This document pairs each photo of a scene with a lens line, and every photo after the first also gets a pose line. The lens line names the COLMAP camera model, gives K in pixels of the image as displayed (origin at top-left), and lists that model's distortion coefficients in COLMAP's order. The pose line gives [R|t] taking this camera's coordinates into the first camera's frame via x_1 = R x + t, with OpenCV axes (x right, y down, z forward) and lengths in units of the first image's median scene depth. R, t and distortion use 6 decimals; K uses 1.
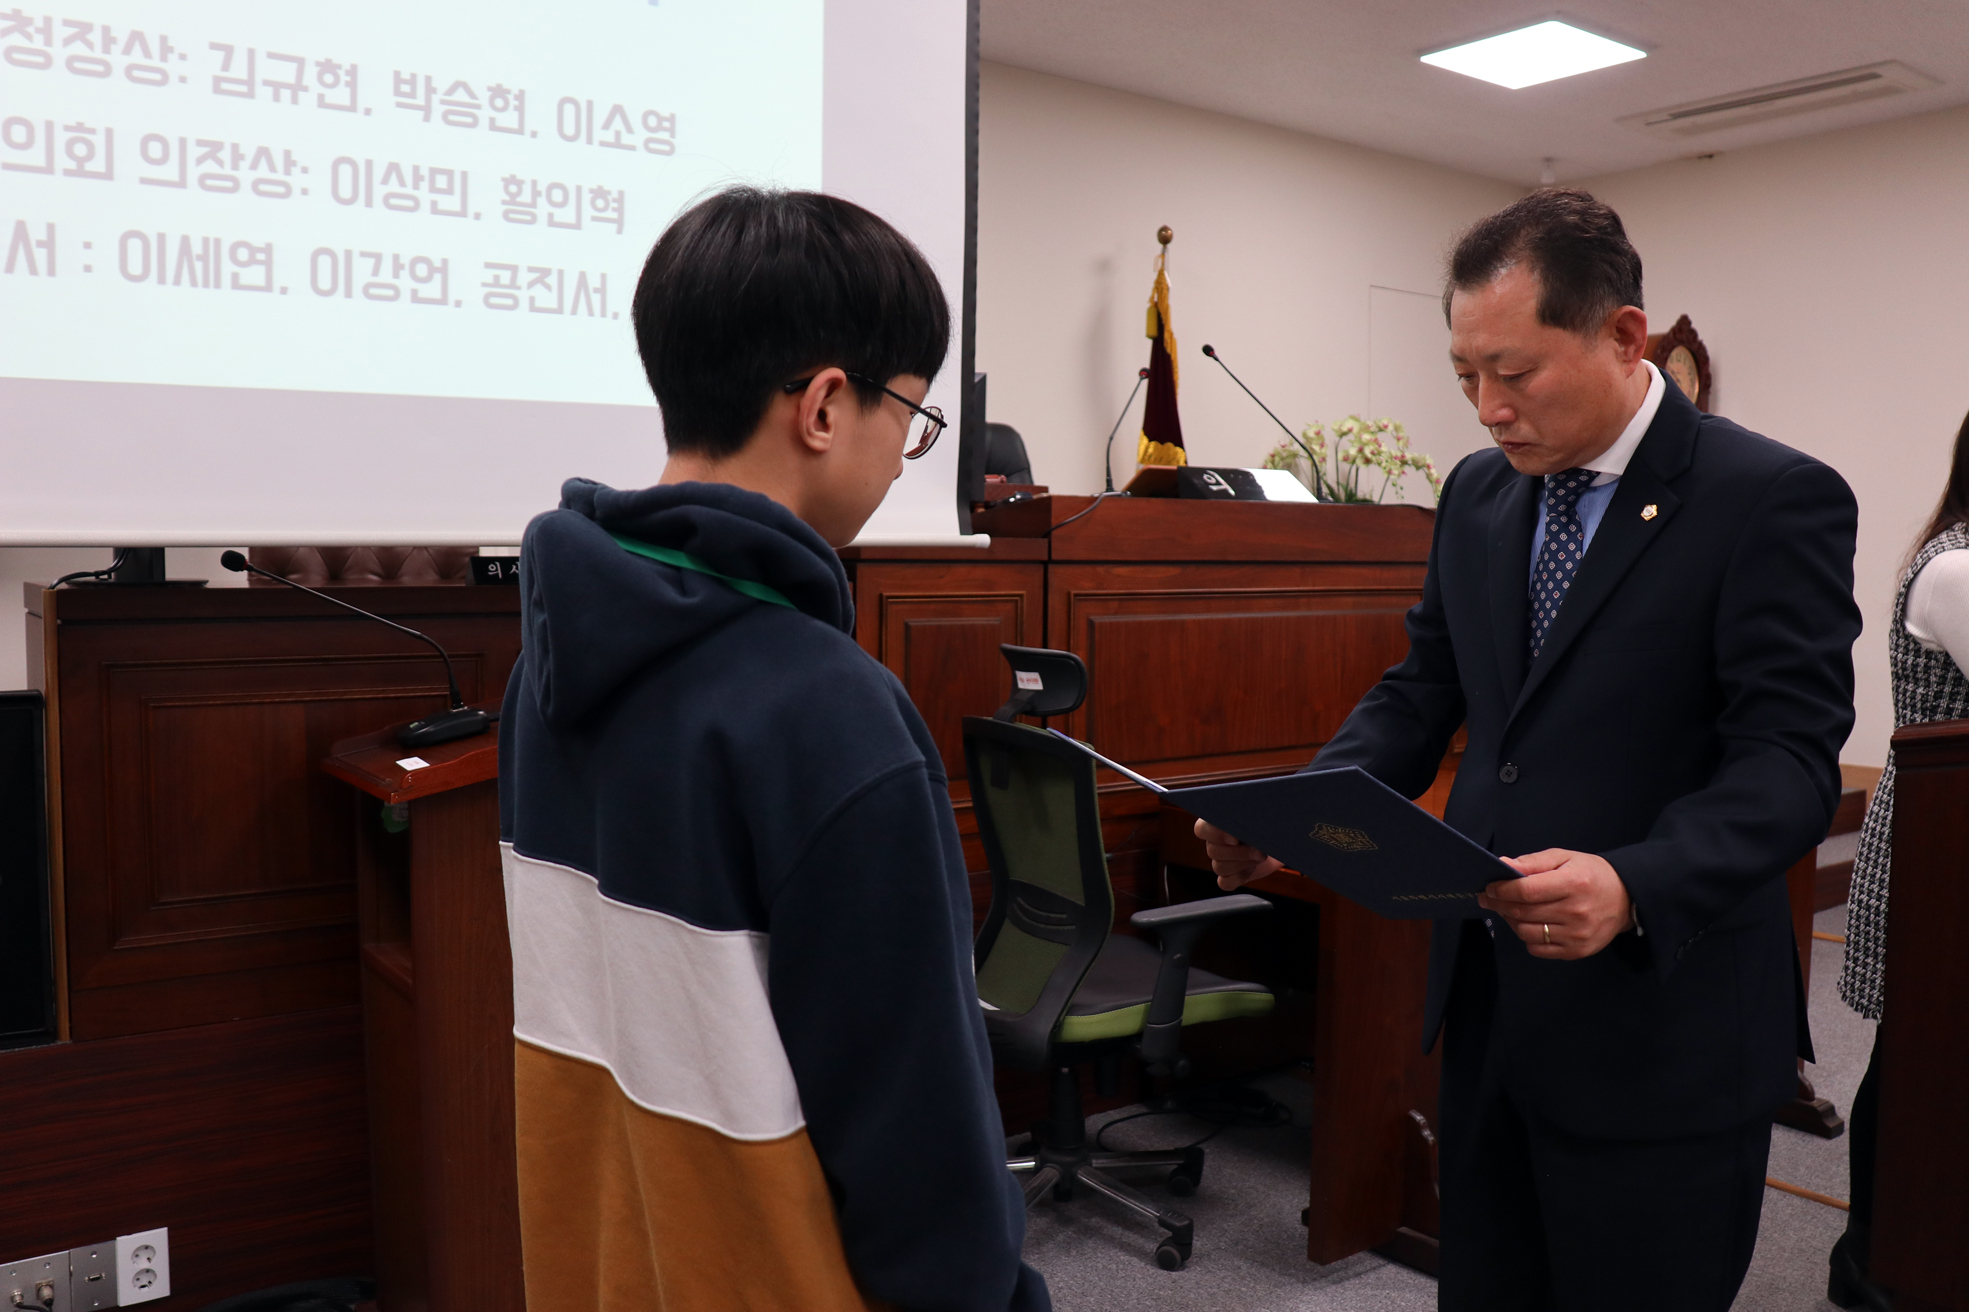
lens RADIAL K [[1648.7, 0, 984.3], [0, 1648.7, 654.9], [0, 0, 1]] dist [-0.136751, 0.093188]
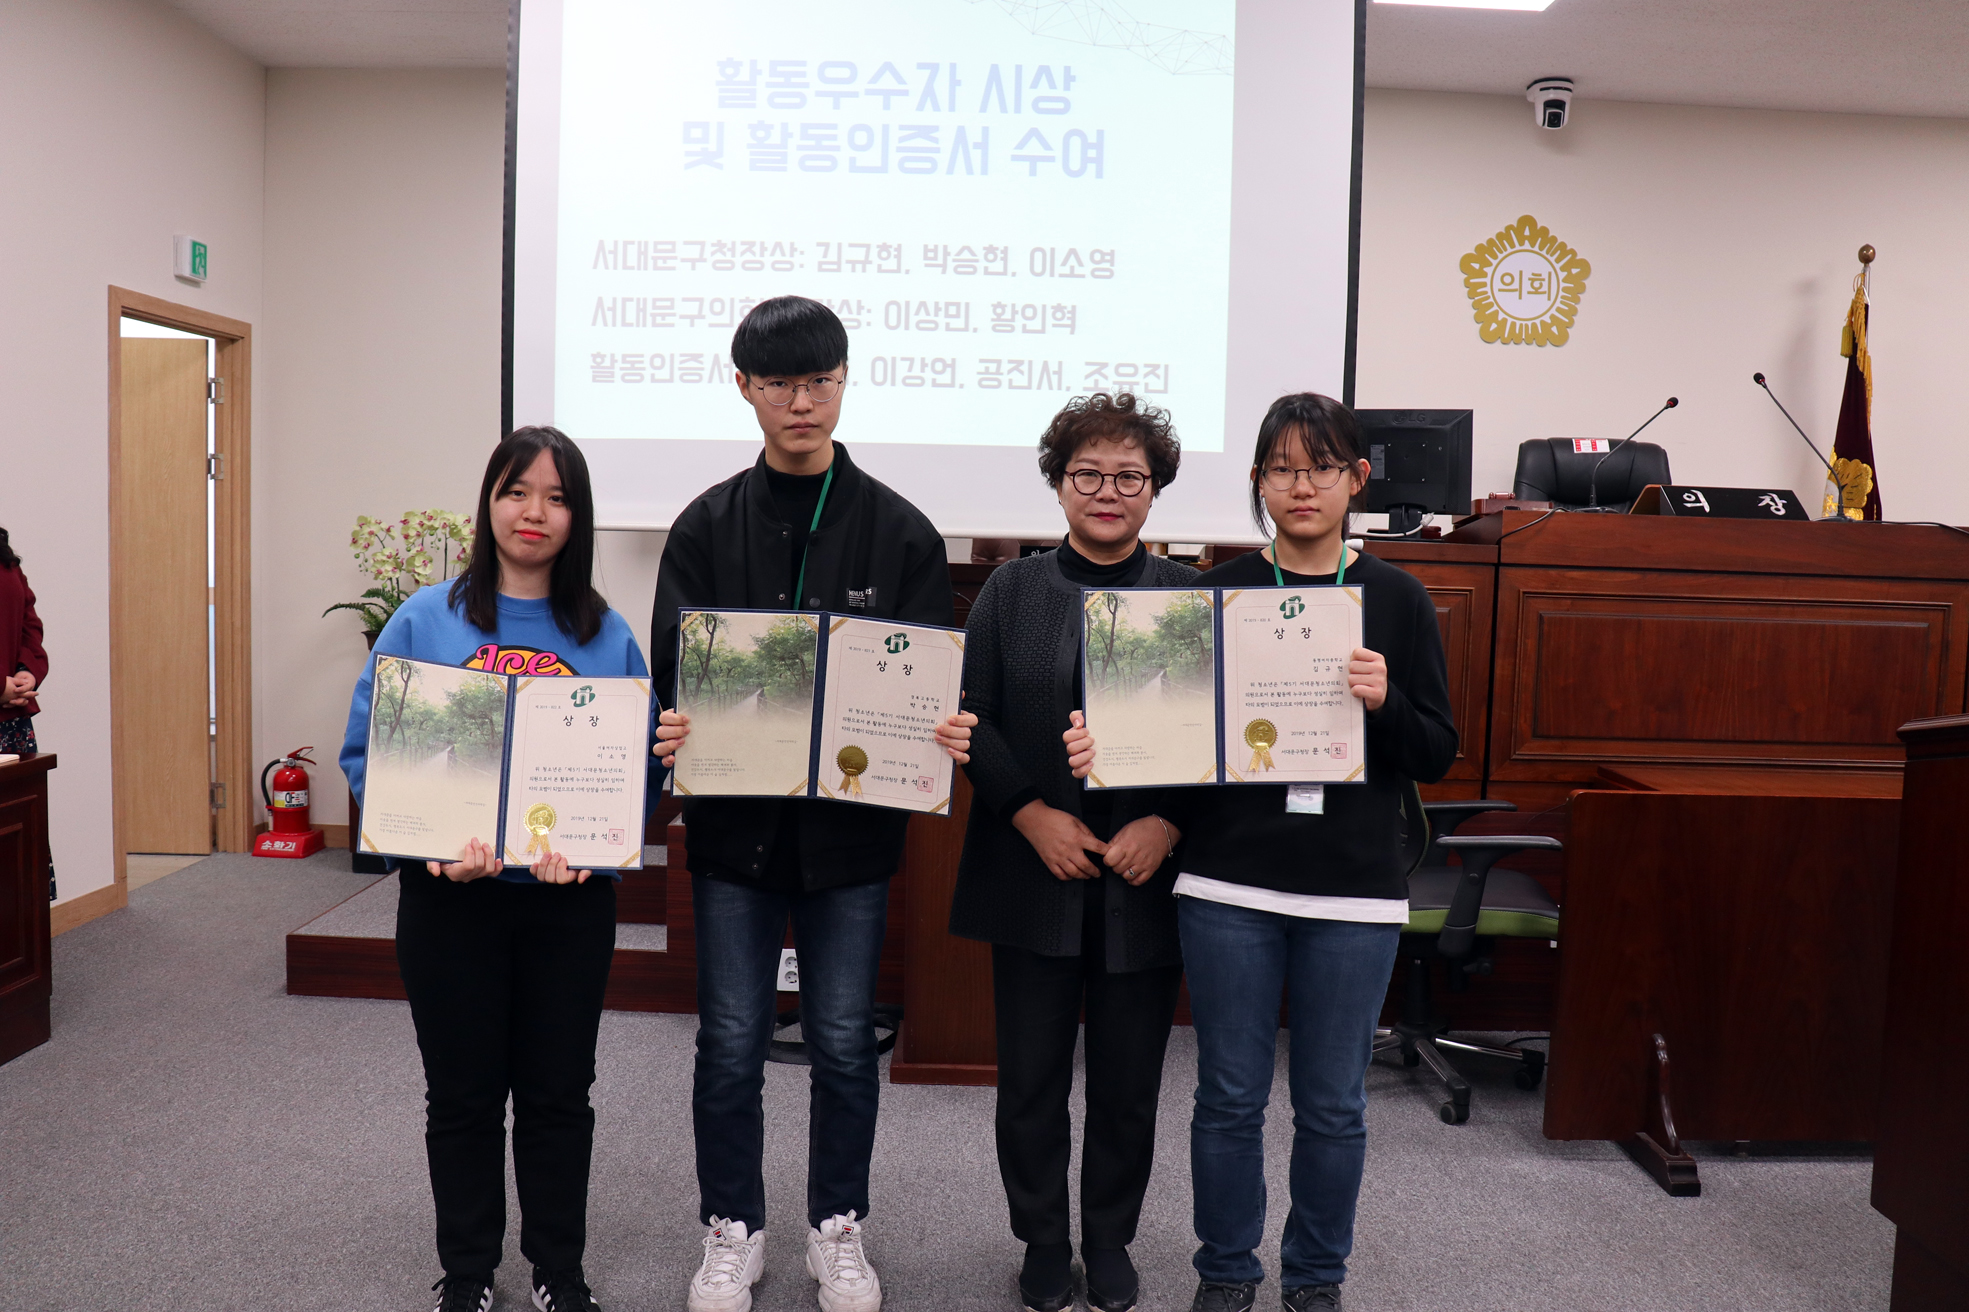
lens RADIAL K [[1648.7, 0, 990.5], [0, 1648.7, 661.4], [0, 0, 1]] dist [-0.136751, 0.093188]
pose [[0.809161, 0.061757, -0.584333, 0.536721], [-0.059814, 0.997953, 0.022644, 0.012622], [0.584535, 0.016628, 0.811198, -0.237683]]
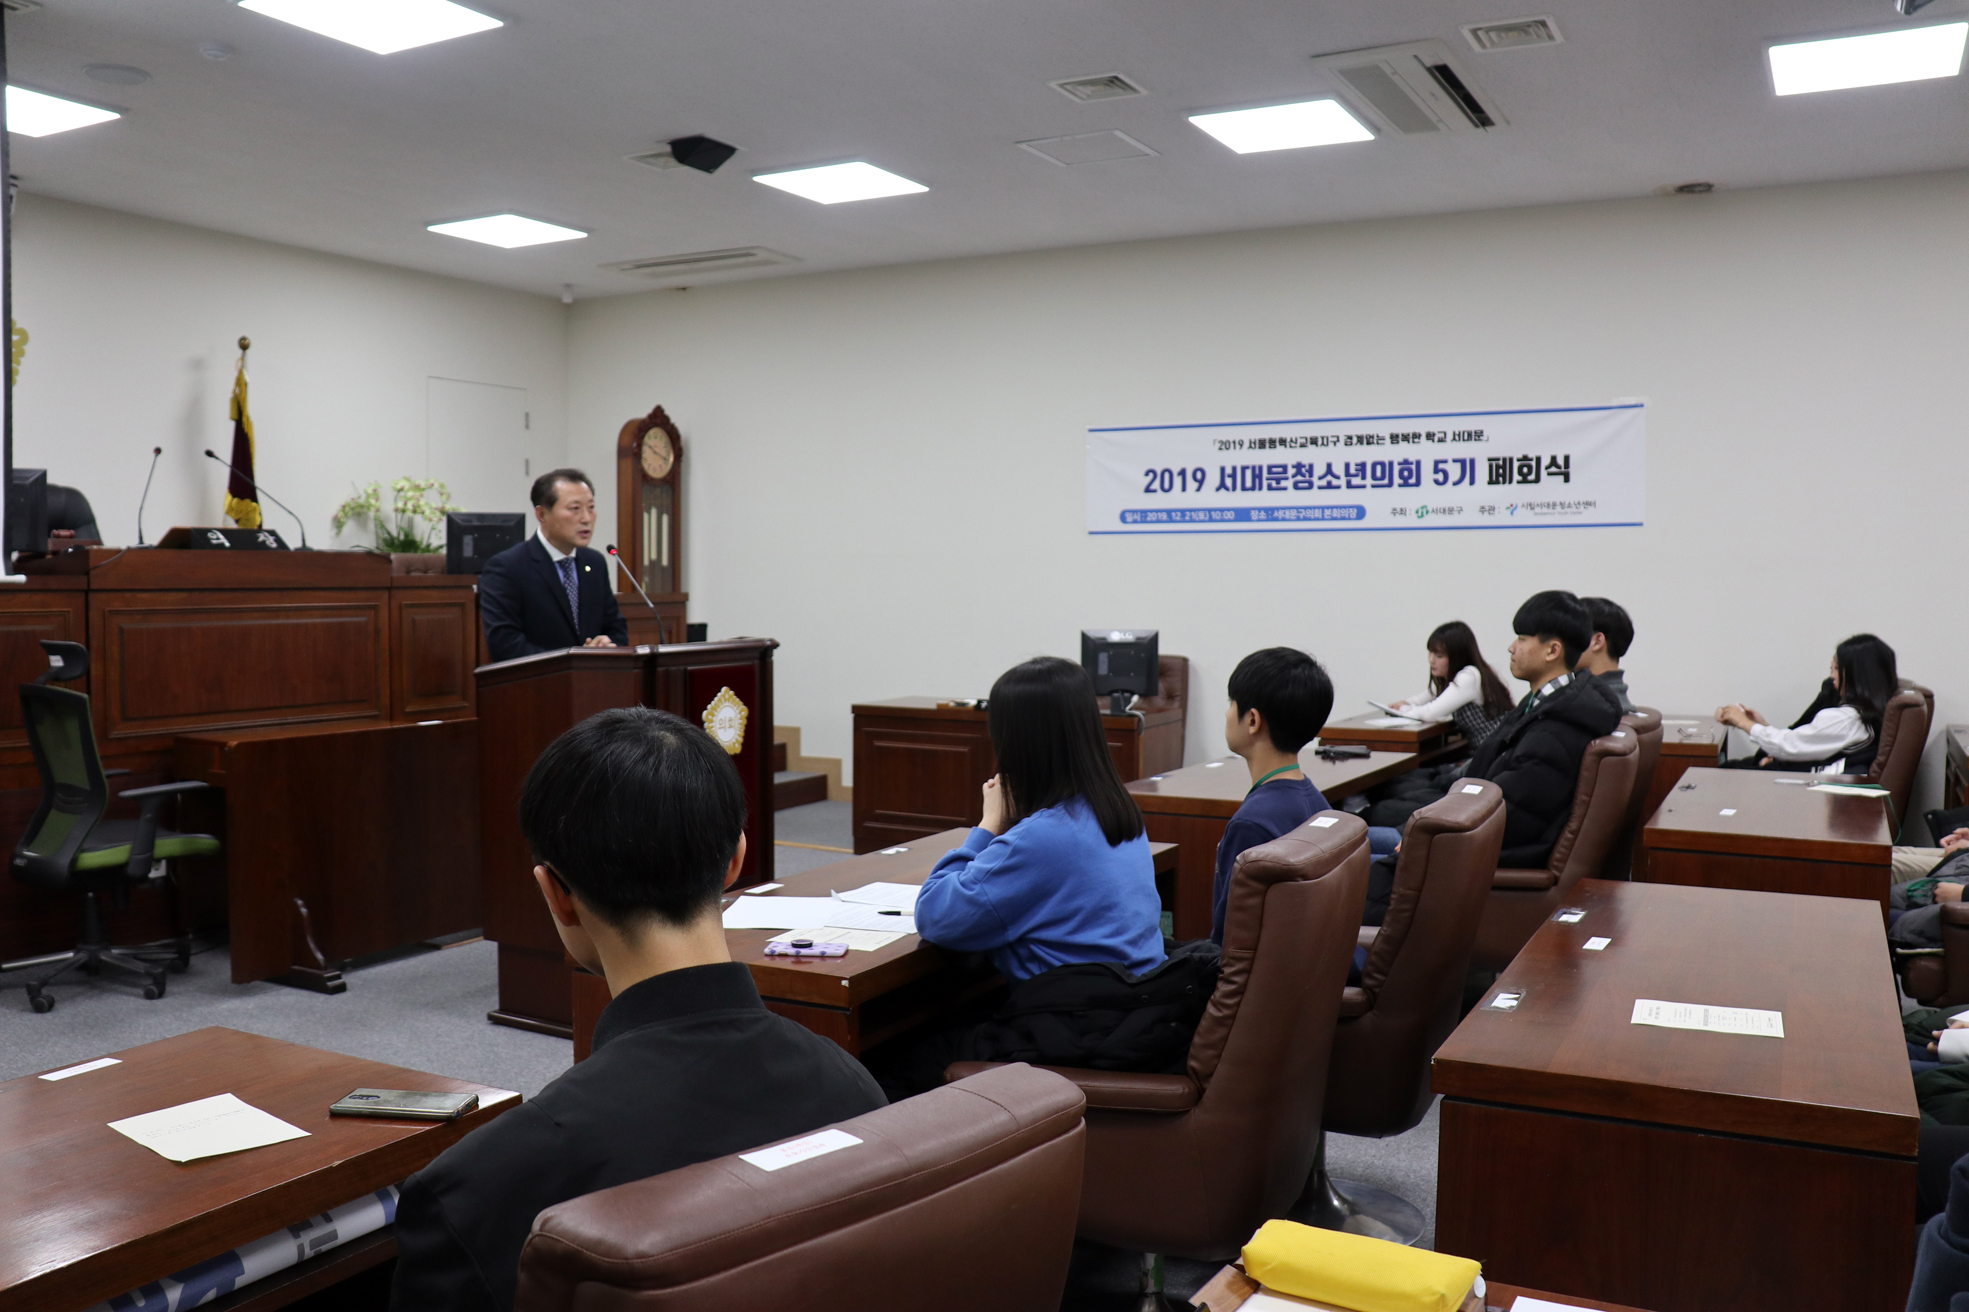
lens RADIAL K [[1648.7, 0, 983.5], [0, 1648.7, 664.6], [0, 0, 1]] dist [-0.136751, 0.093188]
pose [[0.907861, -0.023403, 0.418618, 0.215370], [0.025744, 0.999669, 0.000056, 0.045009], [-0.418480, 0.010726, 0.908163, -0.913003]]
